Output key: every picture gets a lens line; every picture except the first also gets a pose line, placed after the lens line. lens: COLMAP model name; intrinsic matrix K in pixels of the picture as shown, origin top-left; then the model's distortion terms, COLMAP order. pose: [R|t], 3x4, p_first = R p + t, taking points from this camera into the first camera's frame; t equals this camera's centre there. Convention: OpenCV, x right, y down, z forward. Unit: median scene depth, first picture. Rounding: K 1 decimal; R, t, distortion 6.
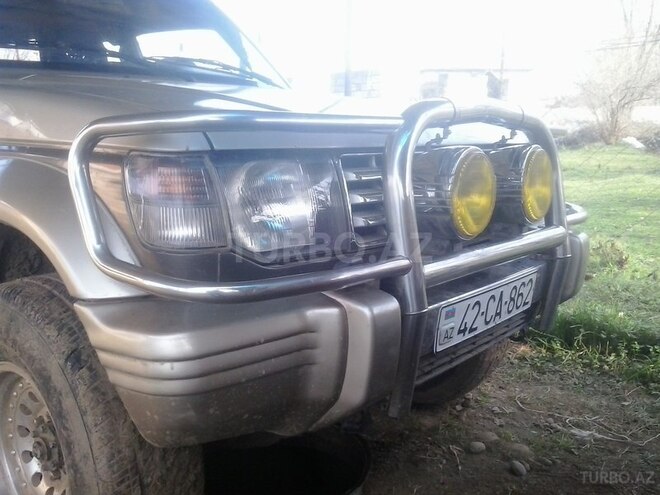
lens RADIAL K [[623.1, 0, 330.0], [0, 623.1, 247.5], [0, 0, 1]] dist [0.105344, -0.004567]
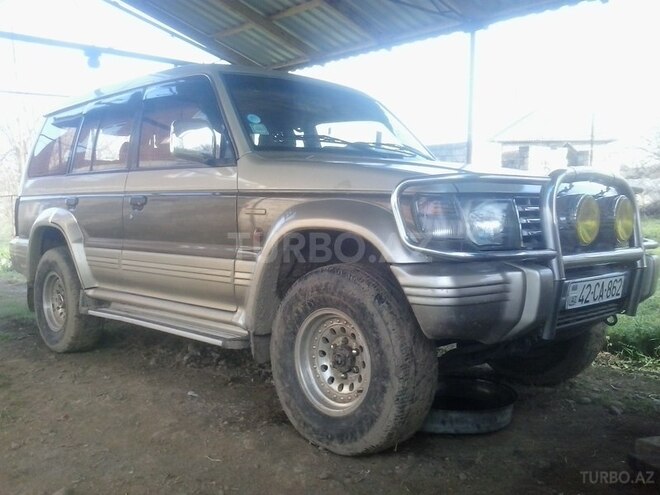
lens RADIAL K [[696.0, 0, 330.0], [0, 696.0, 247.5], [0, 0, 1]] dist [0.121043, -0.023004]
pose [[0.997755, 0.014724, -0.065338, -0.380451], [-0.022563, 0.992406, -0.120918, 0.259542], [0.063061, 0.122120, 0.990510, -1.060991]]
